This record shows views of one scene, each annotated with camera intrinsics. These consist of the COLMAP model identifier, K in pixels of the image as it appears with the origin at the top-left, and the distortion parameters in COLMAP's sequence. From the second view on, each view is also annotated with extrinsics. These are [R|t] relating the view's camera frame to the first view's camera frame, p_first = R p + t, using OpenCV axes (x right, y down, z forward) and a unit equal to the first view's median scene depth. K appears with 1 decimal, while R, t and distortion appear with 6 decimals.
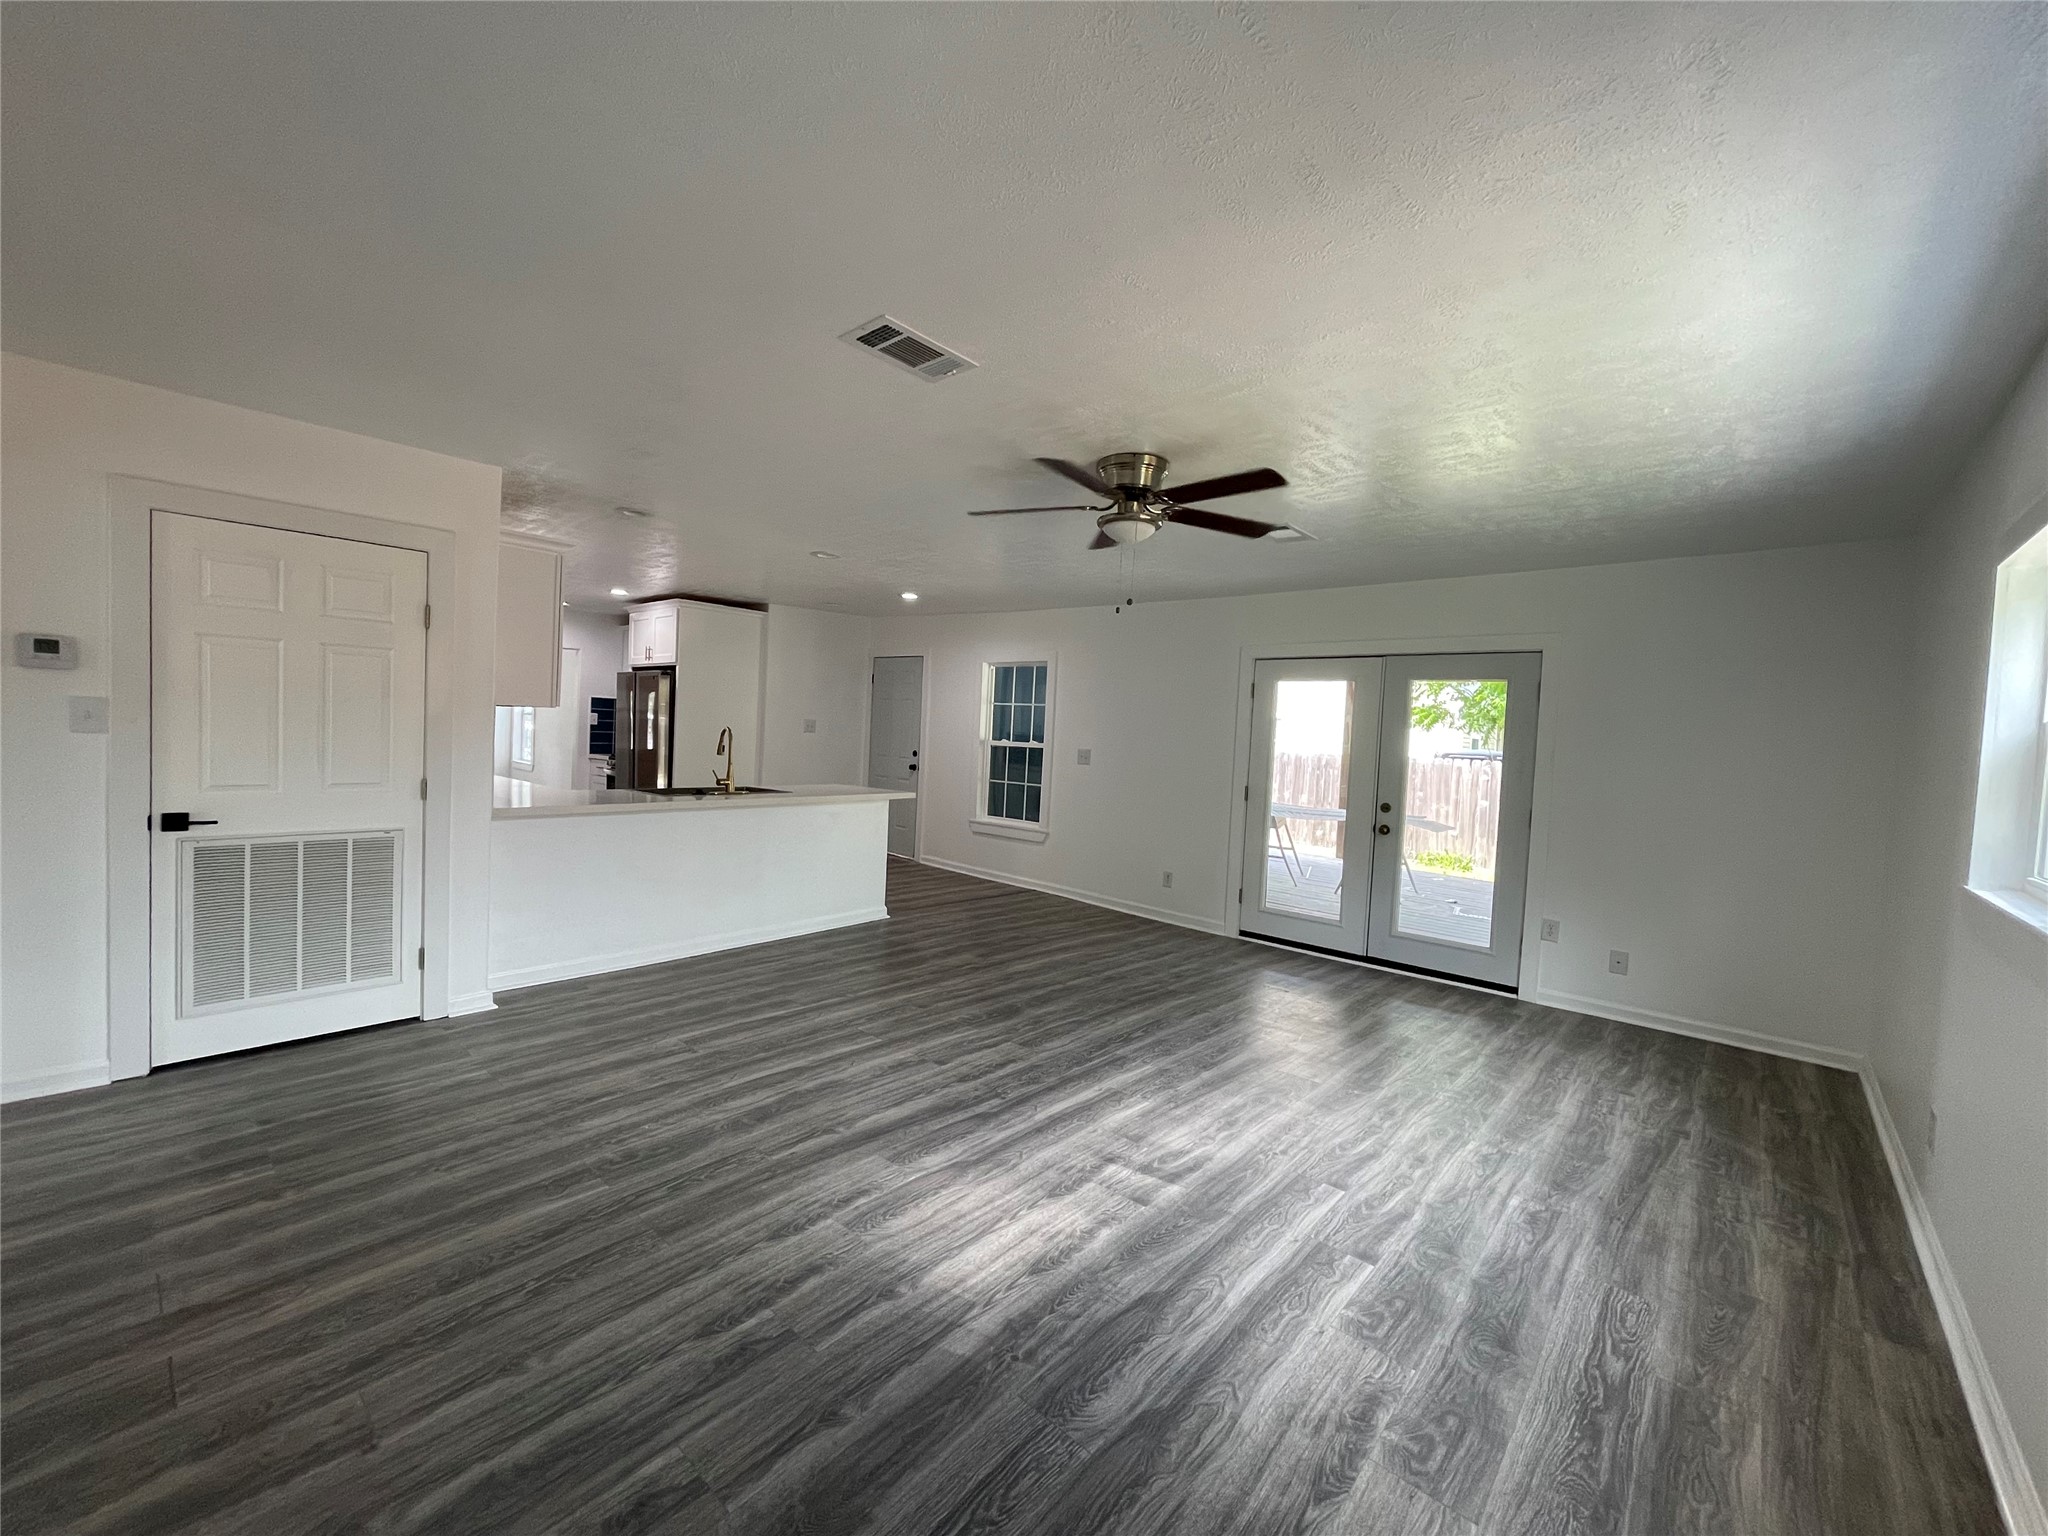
lens RADIAL K [[823.6, 0, 1024.0], [0, 823.6, 768.0], [0, 0, 1]] dist [-0.000713, 0.000435]
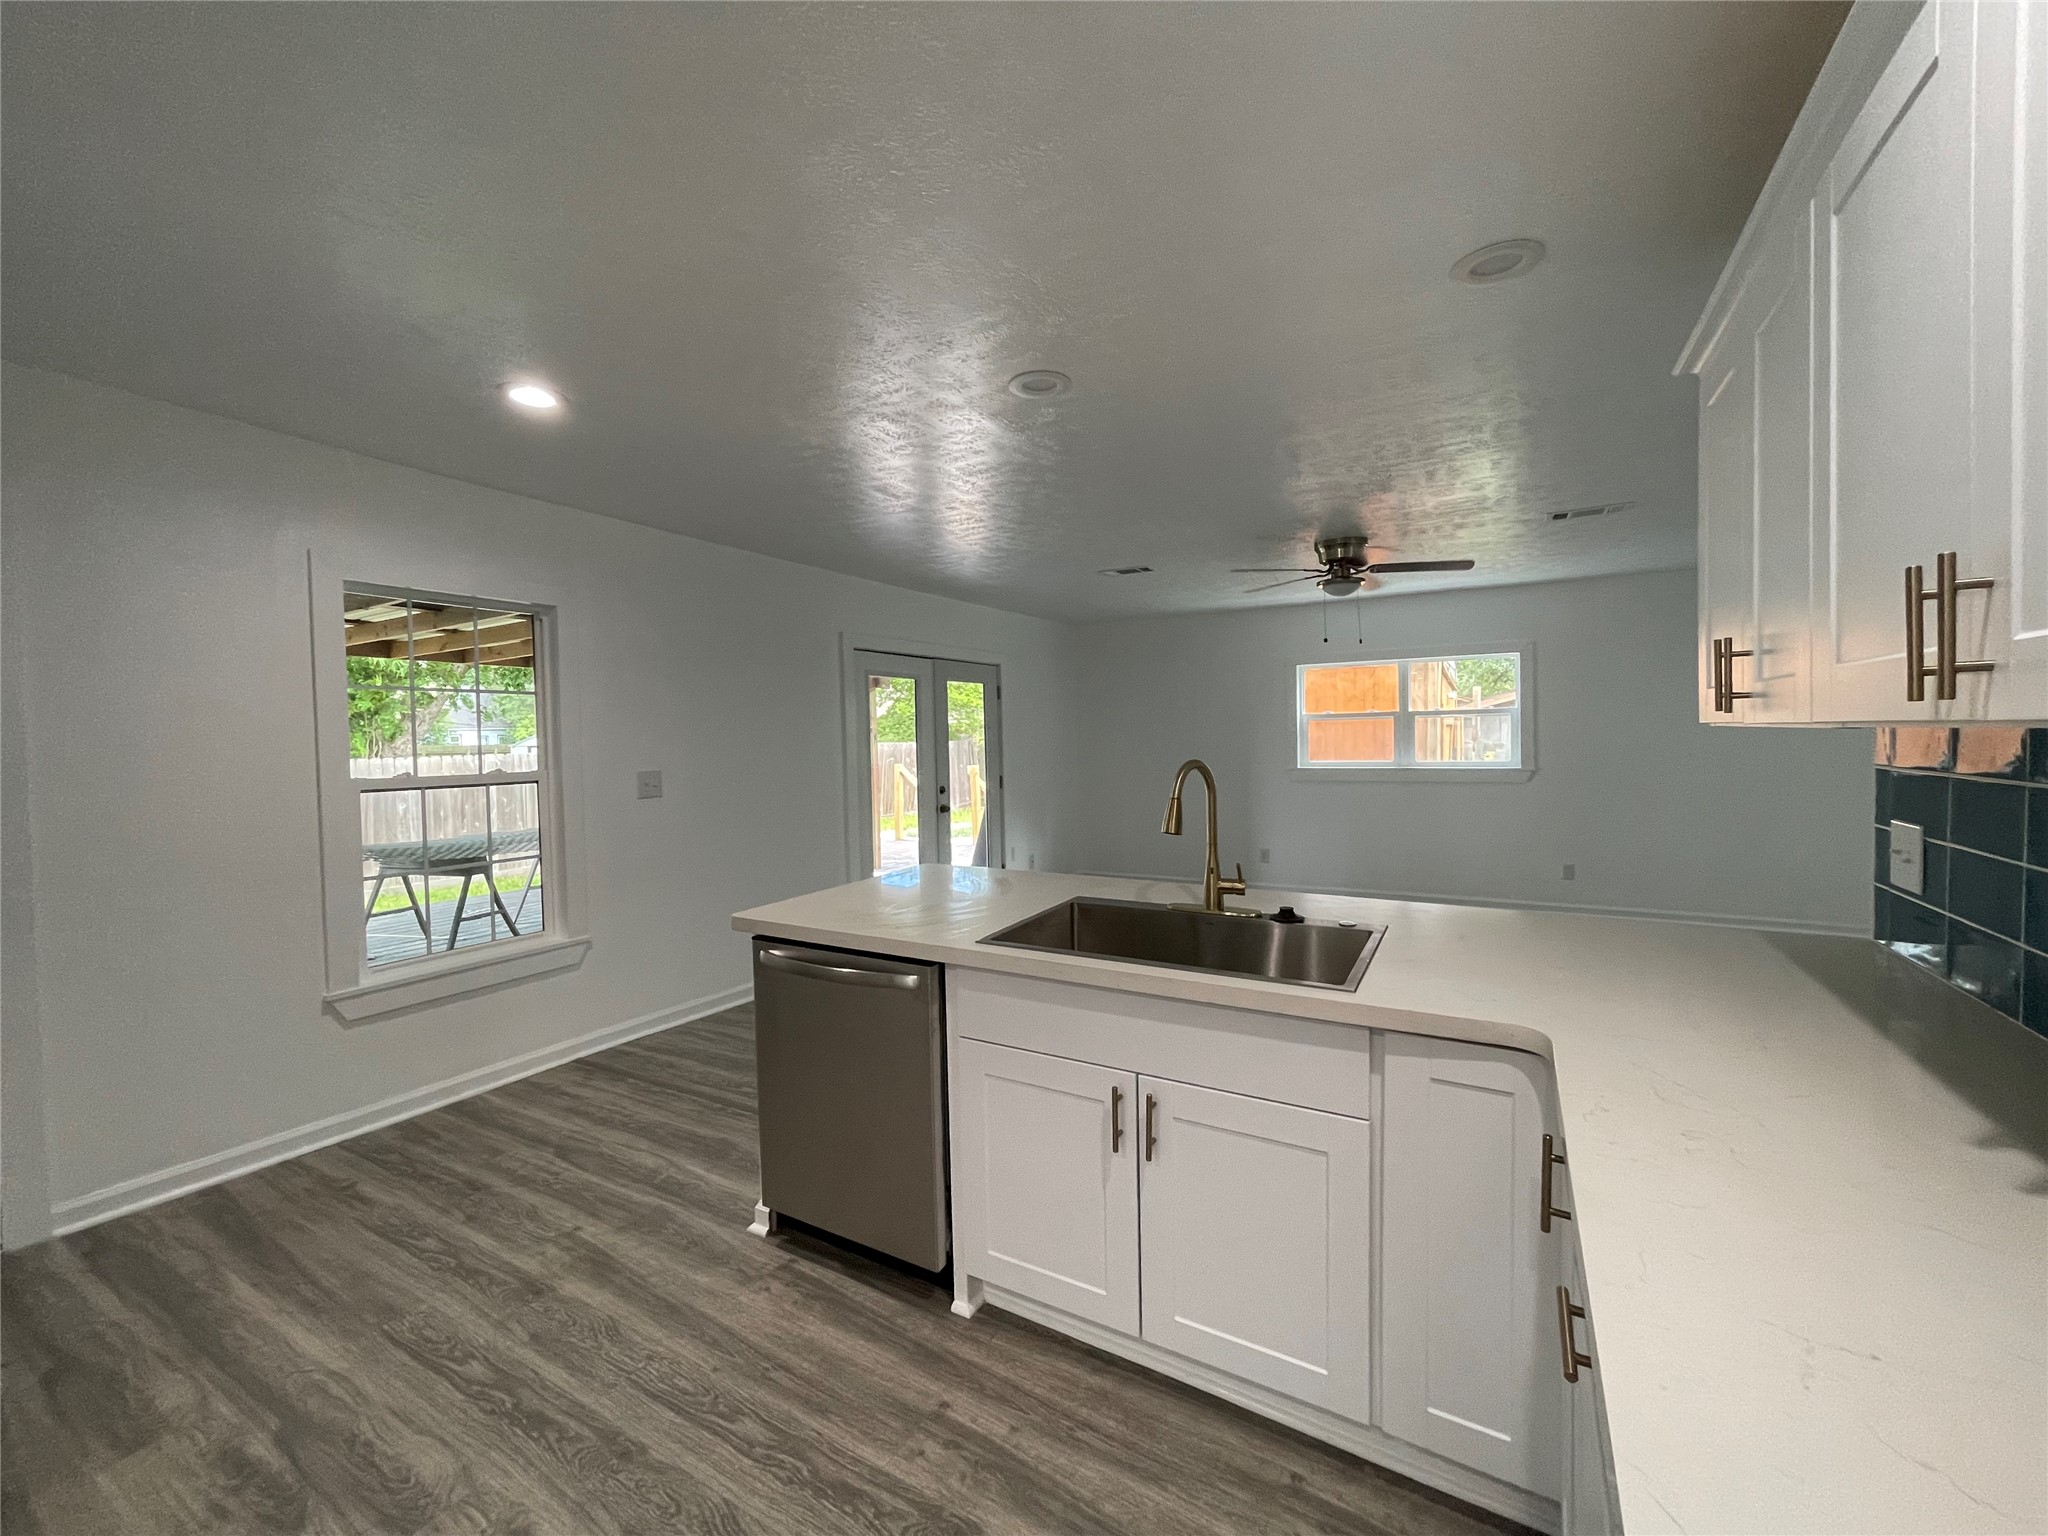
lens RADIAL K [[831.8, 0, 1025.4], [0, 831.8, 754.0], [0, 0, 1]] dist [0.000103, 0.000275]
pose [[-0.197755, -0.063776, 0.978175, -1.243511], [0.052525, 0.995758, 0.075541, -0.147241], [-0.978843, 0.066317, -0.193566, 1.934468]]
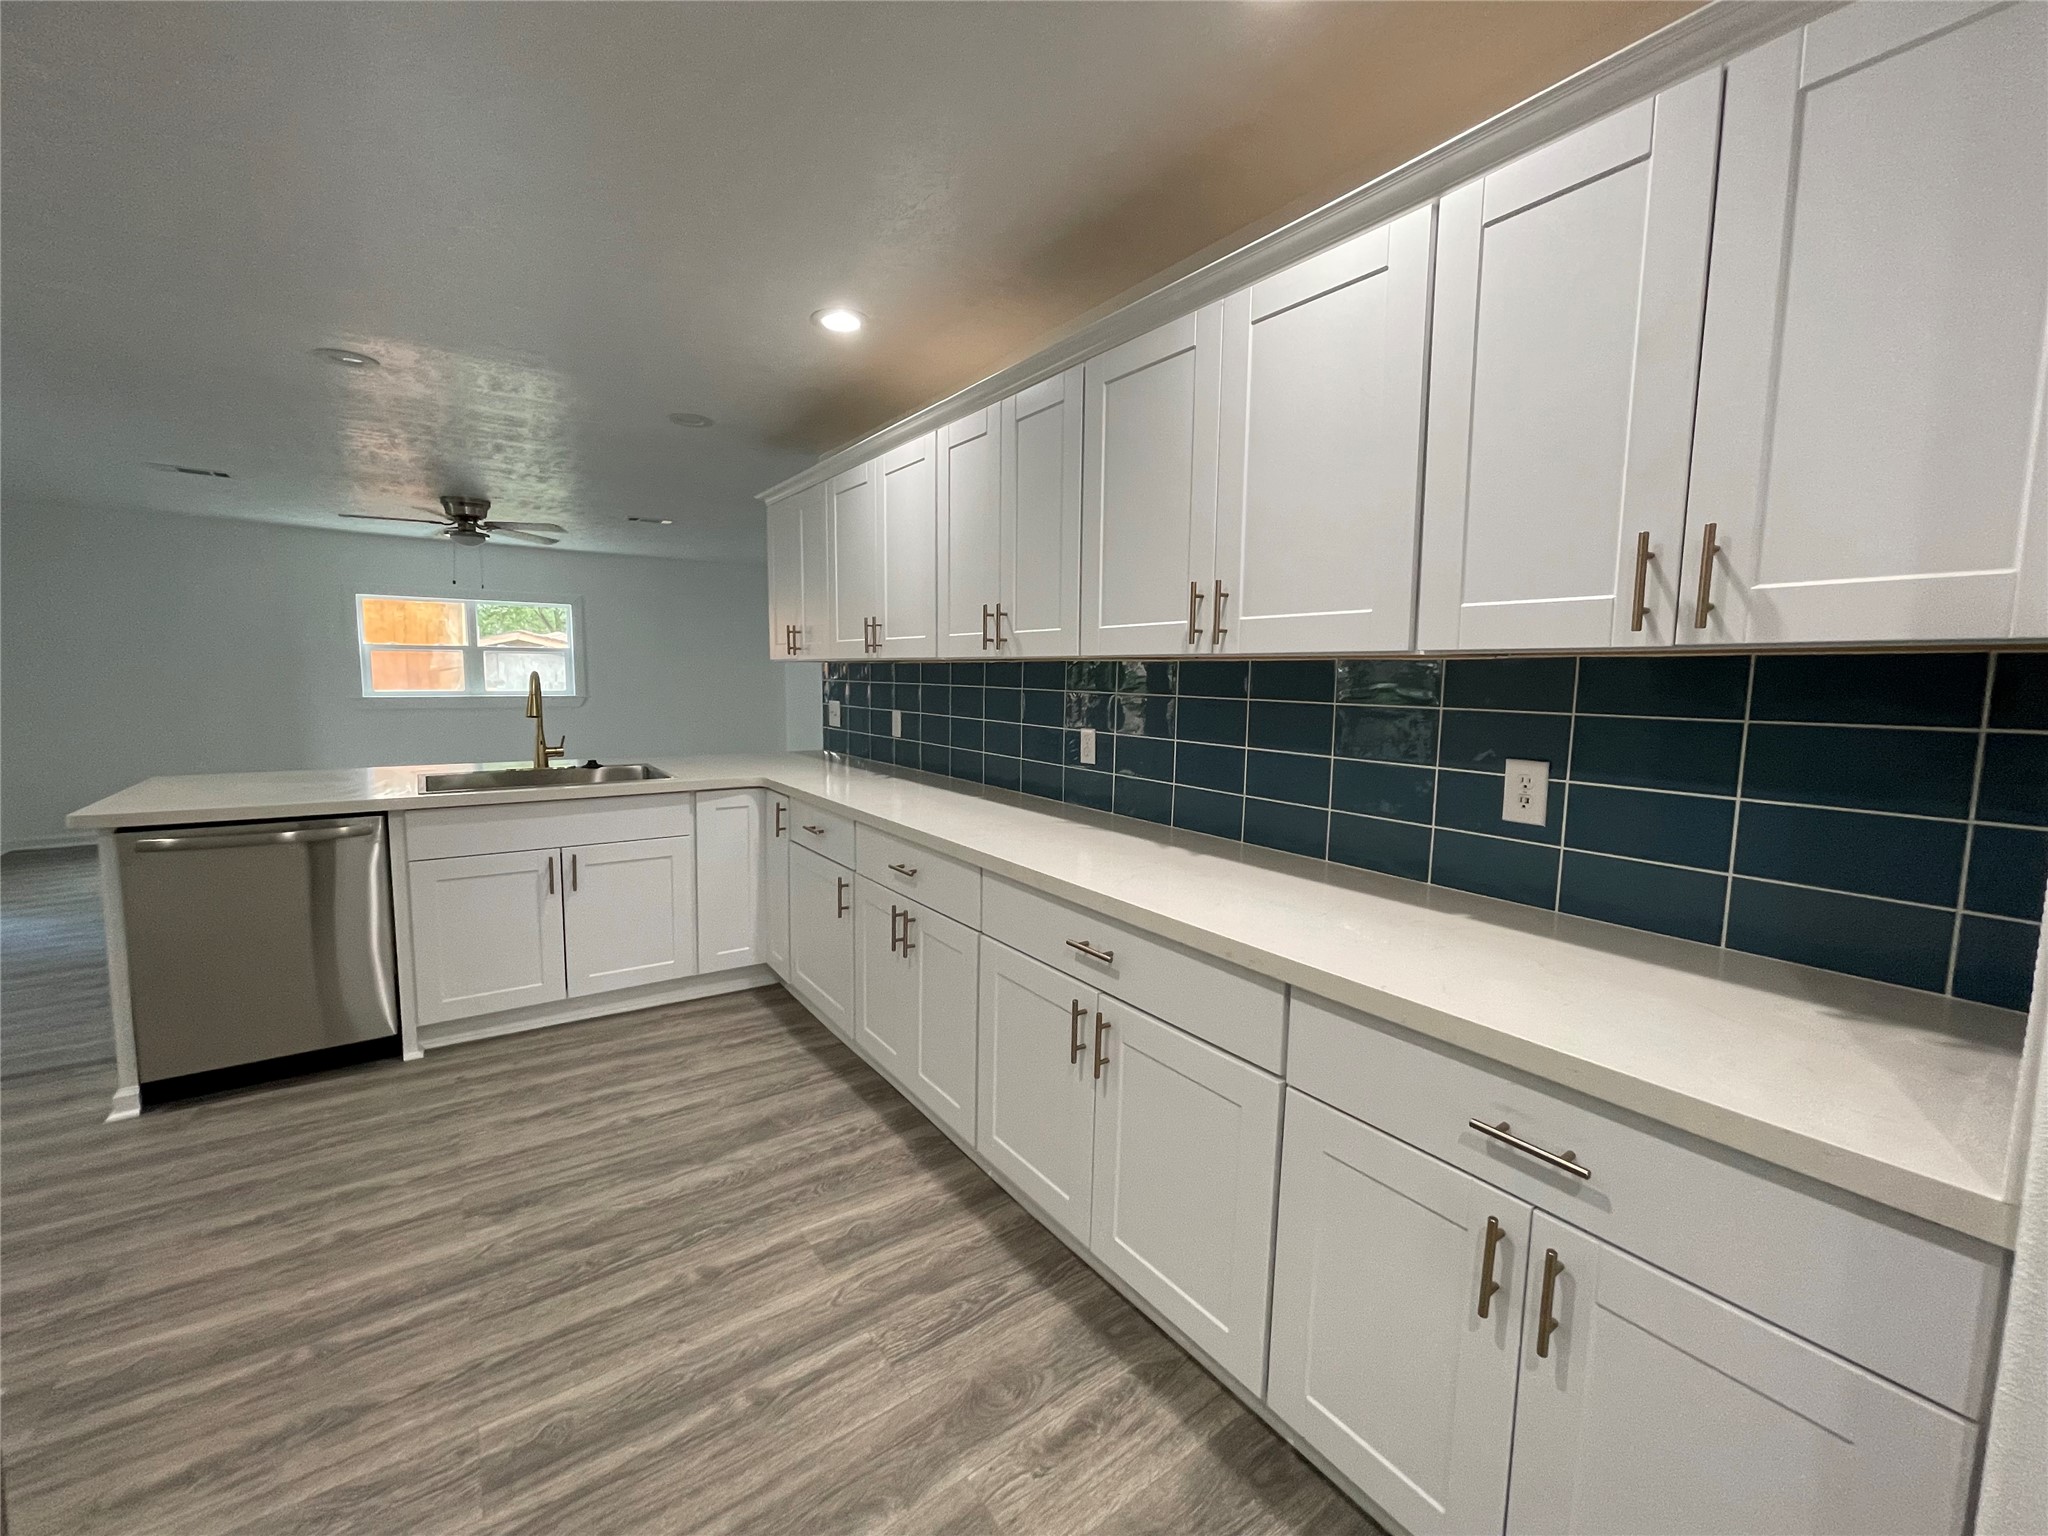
lens RADIAL K [[782.6, 0, 1061.9], [0, 782.6, 778.7], [0, 0, 1]] dist [-0.000158, 0.000187]
pose [[-0.982297, -0.079137, 0.169793, -1.448444], [-0.047085, 0.981591, 0.185100, -0.166351], [-0.181316, 0.173828, -0.967940, 2.515777]]
